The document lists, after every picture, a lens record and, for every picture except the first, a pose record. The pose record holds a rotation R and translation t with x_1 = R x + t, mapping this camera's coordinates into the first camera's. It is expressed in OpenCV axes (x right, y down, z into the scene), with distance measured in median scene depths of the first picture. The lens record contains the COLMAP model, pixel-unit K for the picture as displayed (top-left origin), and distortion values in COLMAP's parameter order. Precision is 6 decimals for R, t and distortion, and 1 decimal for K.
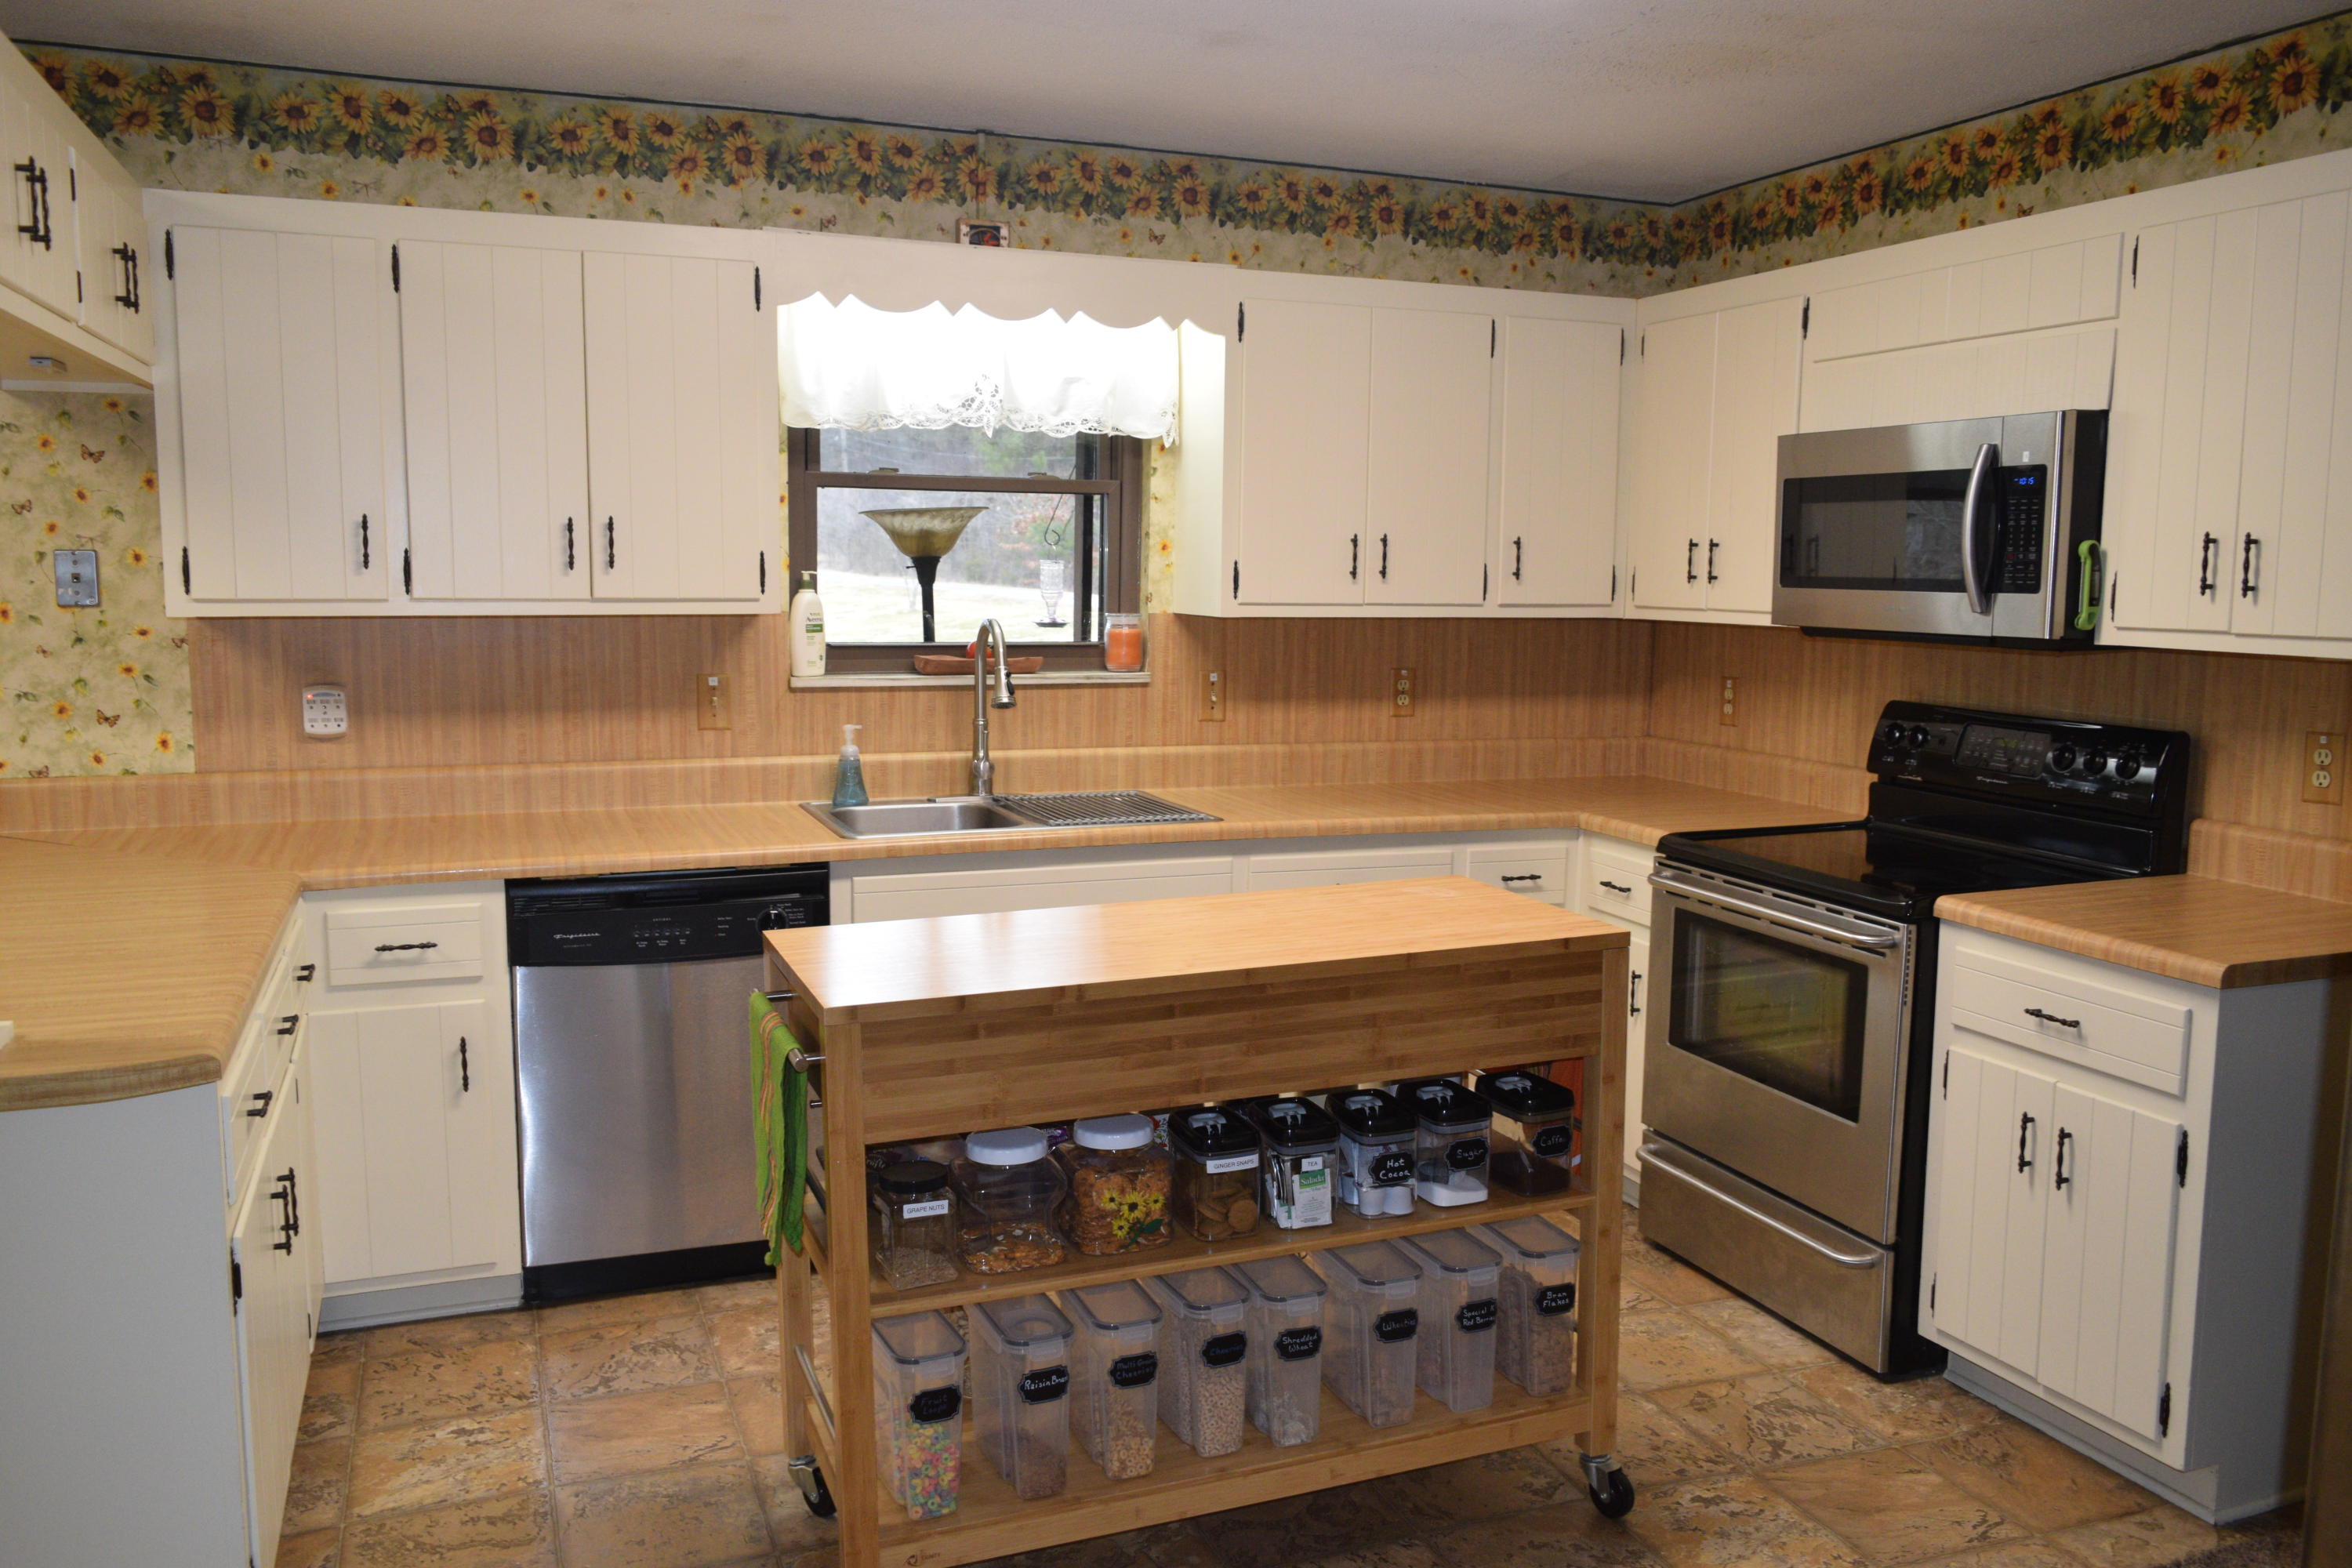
lens RADIAL K [[1808.7, 0, 1188.1], [0, 1808.7, 793.8], [0, 0, 1]] dist [-0.032454, 0.008748]
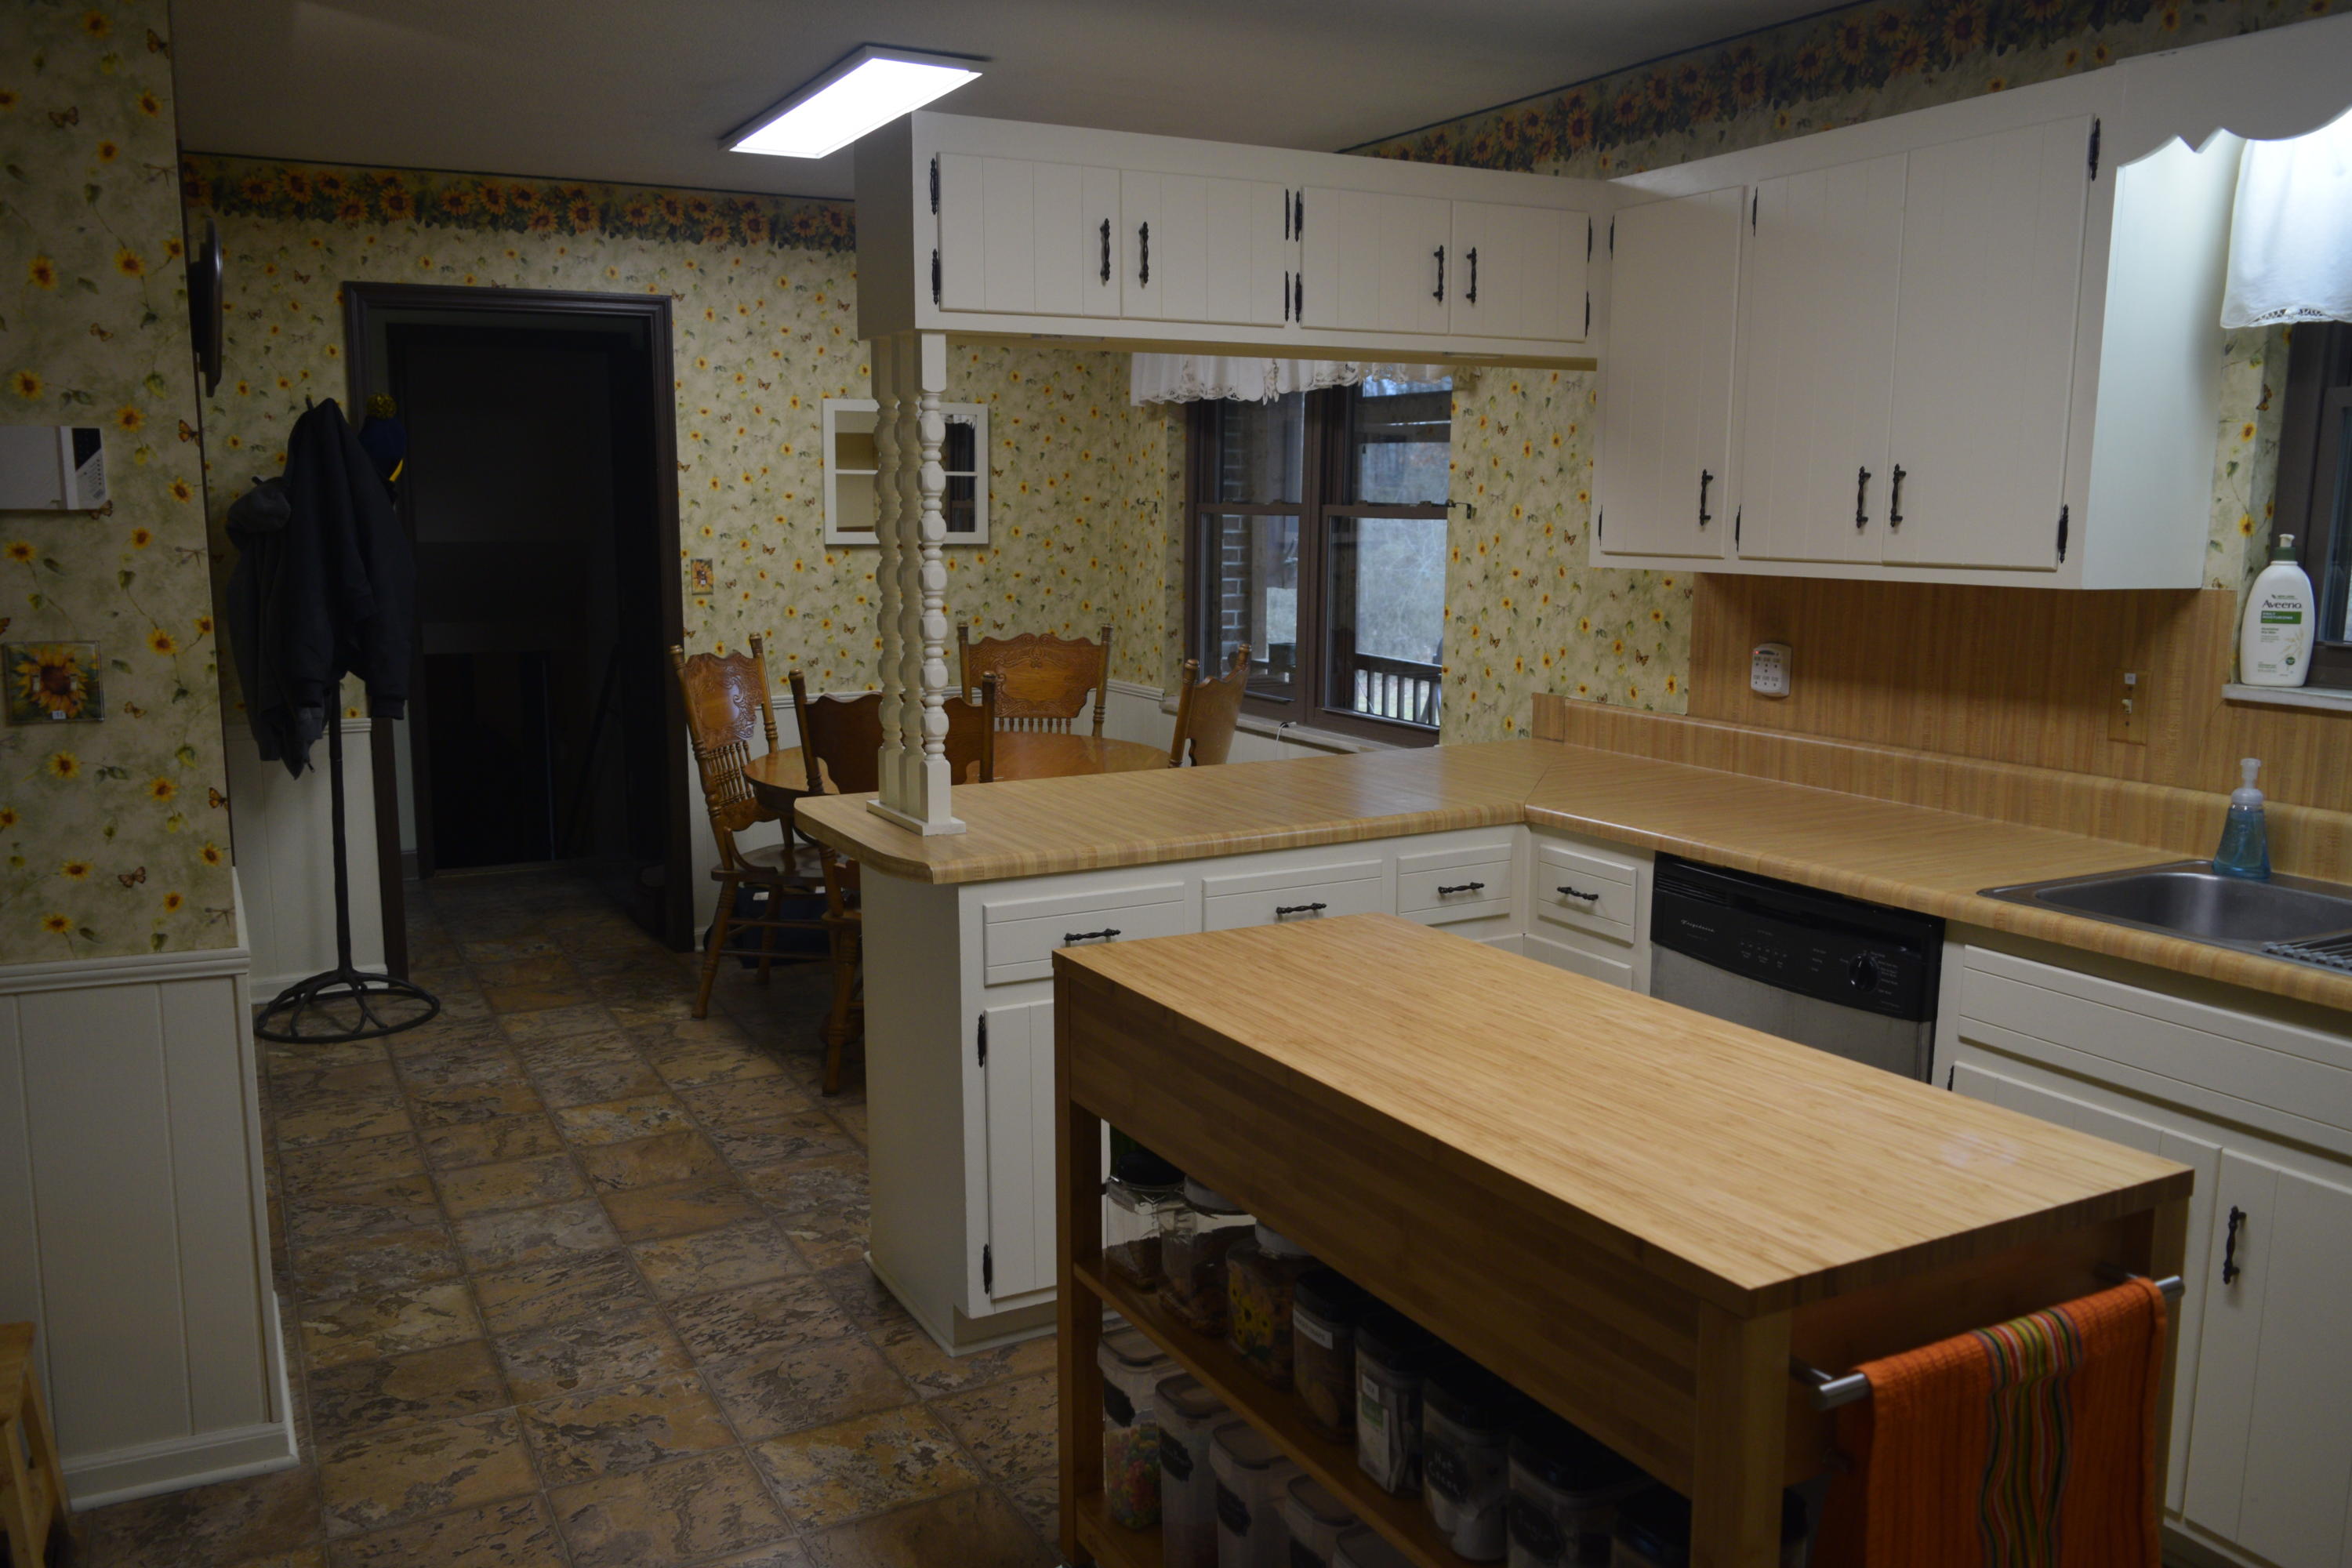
lens RADIAL K [[1821.2, 0, 1167.0], [0, 1821.2, 788.4], [0, 0, 1]] dist [-0.021080, 0.009956]
pose [[0.099087, 0.142567, -0.984813, 0.498106], [-0.130518, 0.982995, 0.129172, -0.069266], [0.986482, 0.115736, 0.116010, 0.574906]]
